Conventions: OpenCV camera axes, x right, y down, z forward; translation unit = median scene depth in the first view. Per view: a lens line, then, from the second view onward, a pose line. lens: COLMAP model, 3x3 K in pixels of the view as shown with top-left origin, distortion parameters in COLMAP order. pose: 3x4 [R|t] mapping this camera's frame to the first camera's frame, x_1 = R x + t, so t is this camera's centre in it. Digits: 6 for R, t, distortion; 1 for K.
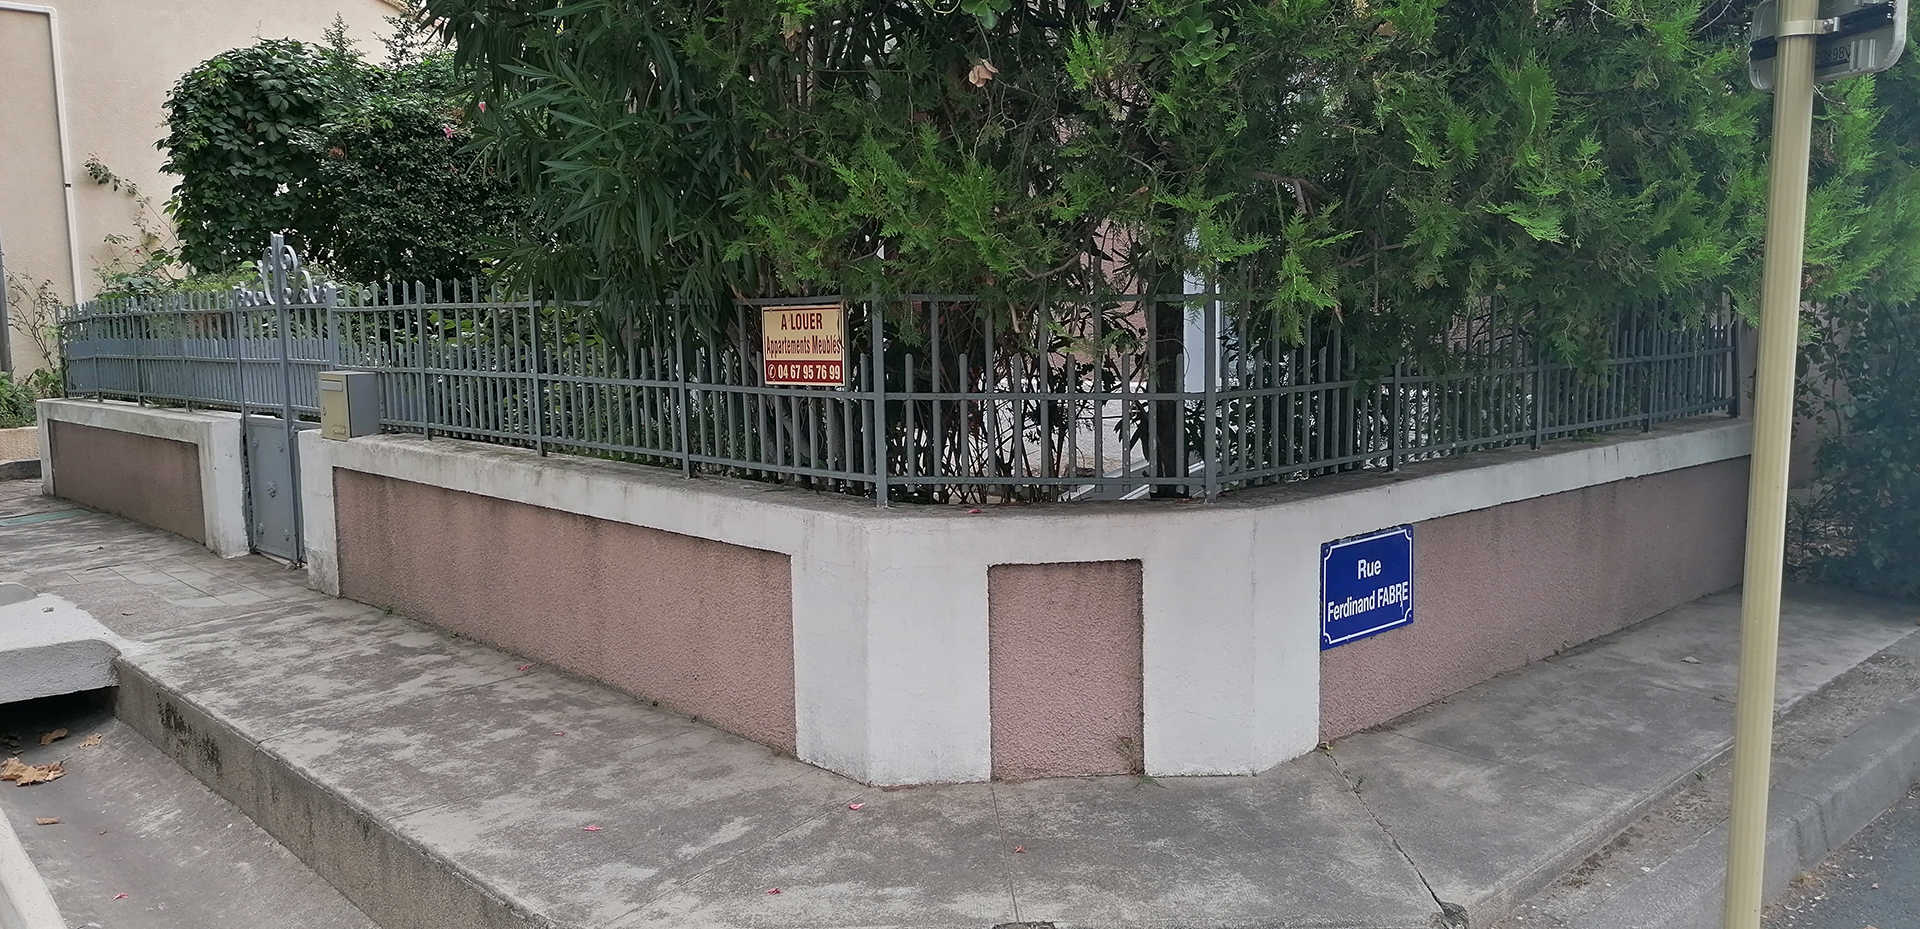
lens RADIAL K [[1430.1, 0, 953.8], [0, 1430.1, 457.9], [0, 0, 1]] dist [0.094495, -0.118773]
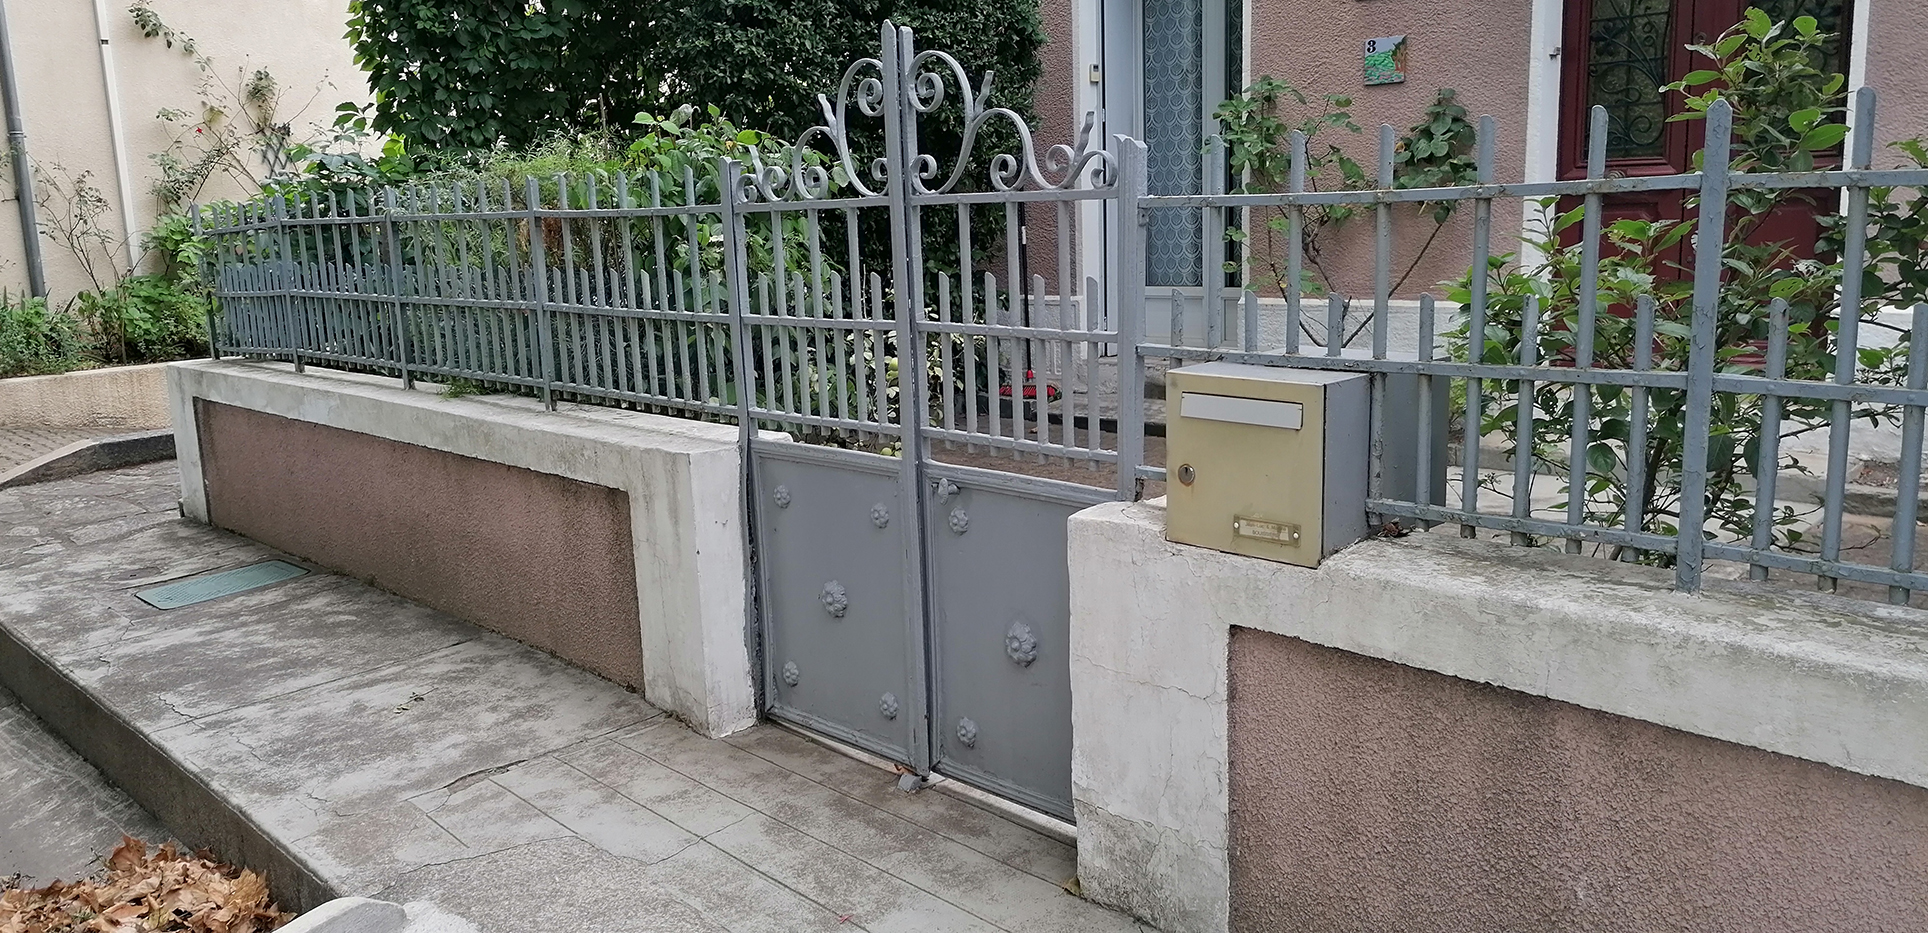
lens RADIAL K [[1436.0, 0, 966.8], [0, 1436.0, 482.9], [0, 0, 1]] dist [0.094495, -0.118773]
pose [[0.999783, -0.013495, 0.015850, -0.542493], [0.012044, 0.996017, 0.088351, -0.069513], [-0.016979, -0.088141, 0.995963, 0.683897]]
